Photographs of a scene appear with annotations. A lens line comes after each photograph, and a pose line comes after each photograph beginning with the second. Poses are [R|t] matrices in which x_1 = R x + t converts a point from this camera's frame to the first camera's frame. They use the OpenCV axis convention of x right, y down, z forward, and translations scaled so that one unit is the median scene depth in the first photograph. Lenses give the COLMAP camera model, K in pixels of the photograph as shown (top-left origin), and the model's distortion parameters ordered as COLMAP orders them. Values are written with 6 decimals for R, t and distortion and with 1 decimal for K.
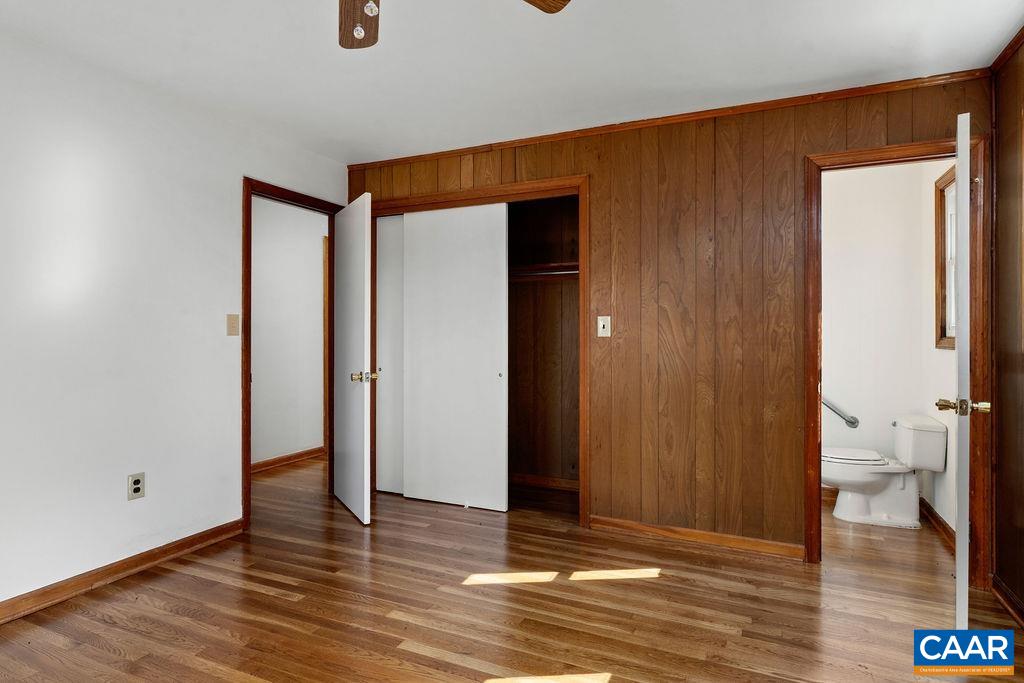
lens RADIAL K [[563.8, 0, 512.0], [0, 563.8, 341.5], [0, 0, 1]] dist [0.008172, 0.000665]
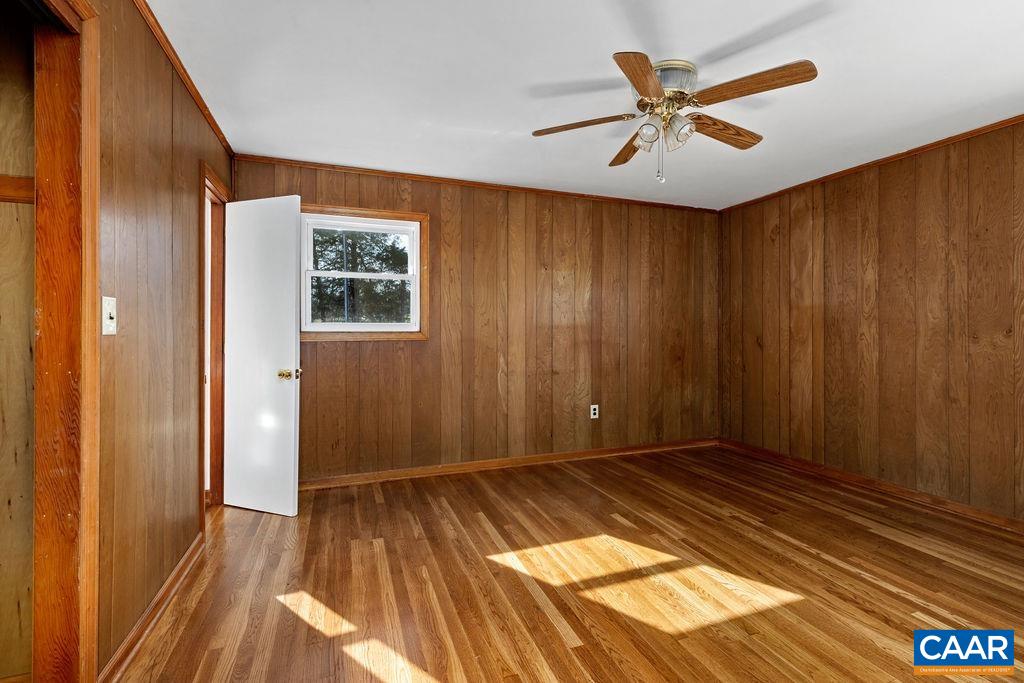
lens RADIAL K [[456.8, 0, 510.2], [0, 456.8, 336.9], [0, 0, 1]] dist [0.012233, -0.000040]
pose [[-0.711180, -0.015919, 0.702830, -0.442233], [0.003673, 0.999646, 0.026359, -0.017366], [-0.703001, 0.021327, -0.710869, 1.086420]]
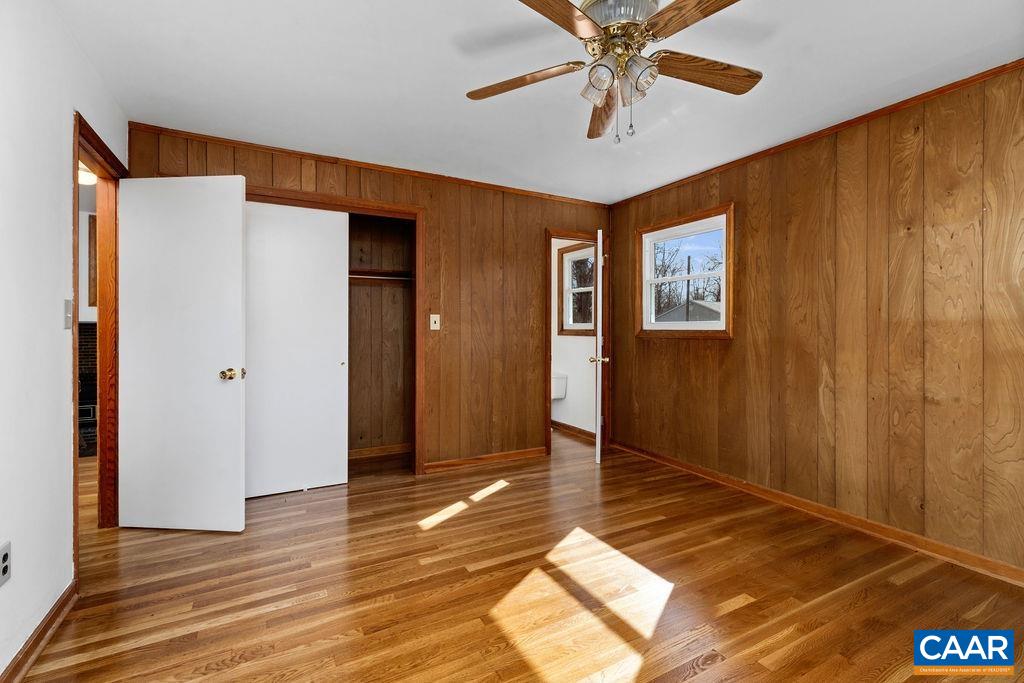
lens RADIAL K [[465.4, 0, 517.1], [0, 465.4, 336.4], [0, 0, 1]] dist [0.004051, -0.000080]
pose [[0.590968, -0.016305, 0.806530, -0.648697], [0.008682, 0.999866, 0.013852, -0.006349], [-0.806648, -0.001183, 0.591030, 0.187106]]
